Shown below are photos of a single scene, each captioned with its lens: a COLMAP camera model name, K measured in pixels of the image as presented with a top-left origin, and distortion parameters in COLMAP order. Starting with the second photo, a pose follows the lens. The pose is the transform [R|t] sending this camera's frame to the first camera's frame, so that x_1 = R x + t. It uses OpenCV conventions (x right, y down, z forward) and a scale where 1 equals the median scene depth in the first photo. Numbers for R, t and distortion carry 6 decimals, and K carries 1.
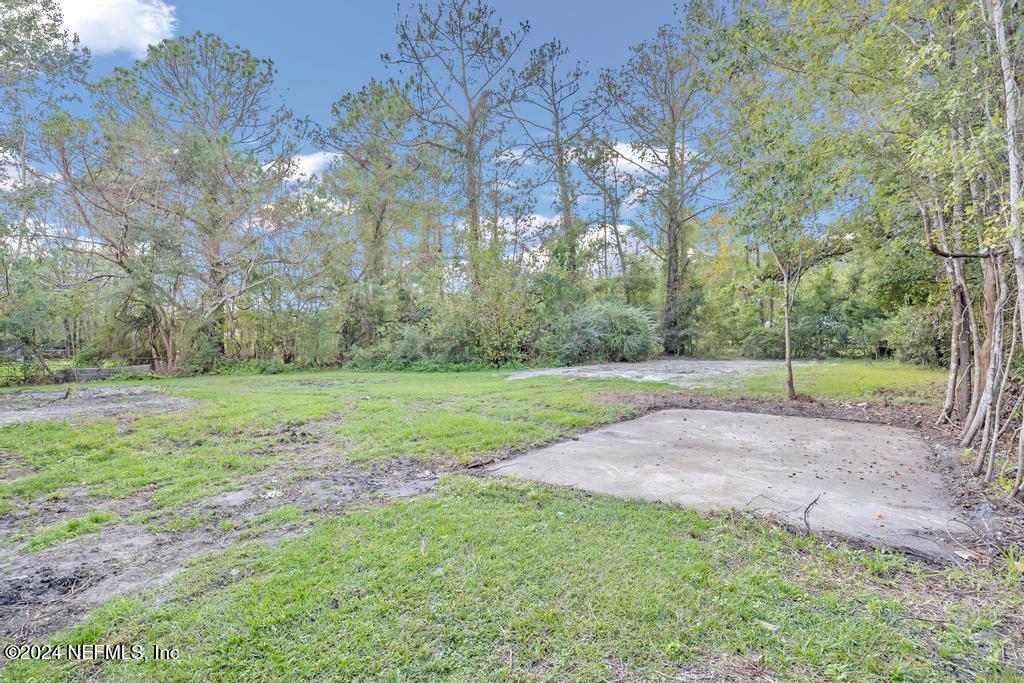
lens RADIAL K [[531.4, 0, 512.1], [0, 531.4, 346.1], [0, 0, 1]] dist [-0.001352, -0.000429]
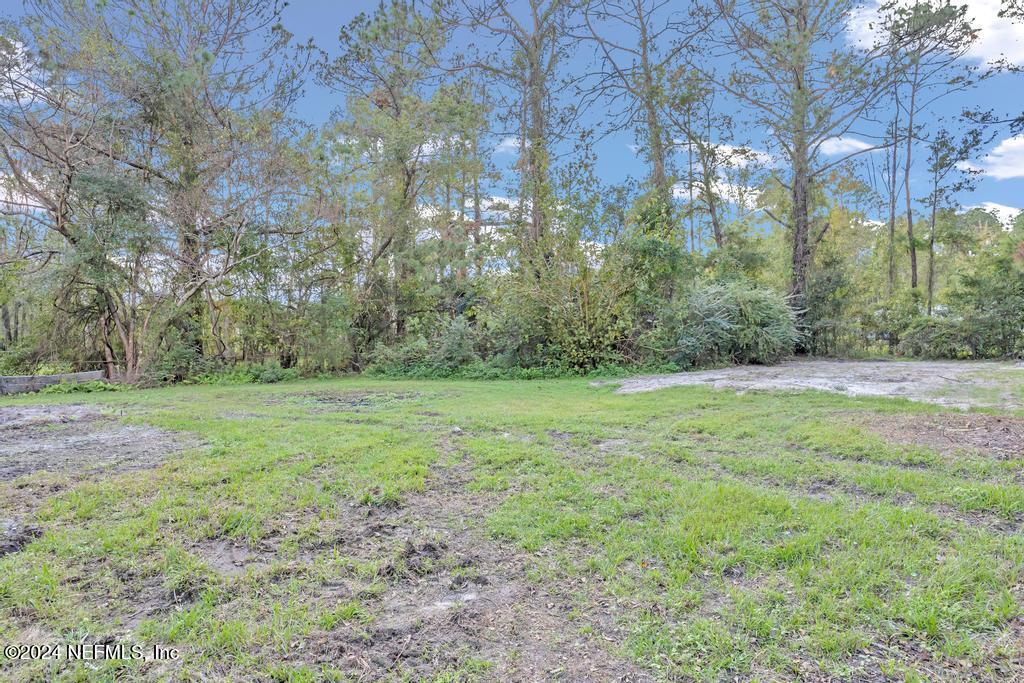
lens RADIAL K [[618.4, 0, 512.0], [0, 618.4, 339.1], [0, 0, 1]] dist [-0.000187, 0.000180]
pose [[0.999741, -0.004330, -0.022325, -0.098780], [0.004125, 0.999949, -0.009193, 0.001871], [0.022363, 0.009098, 0.999709, 0.159998]]
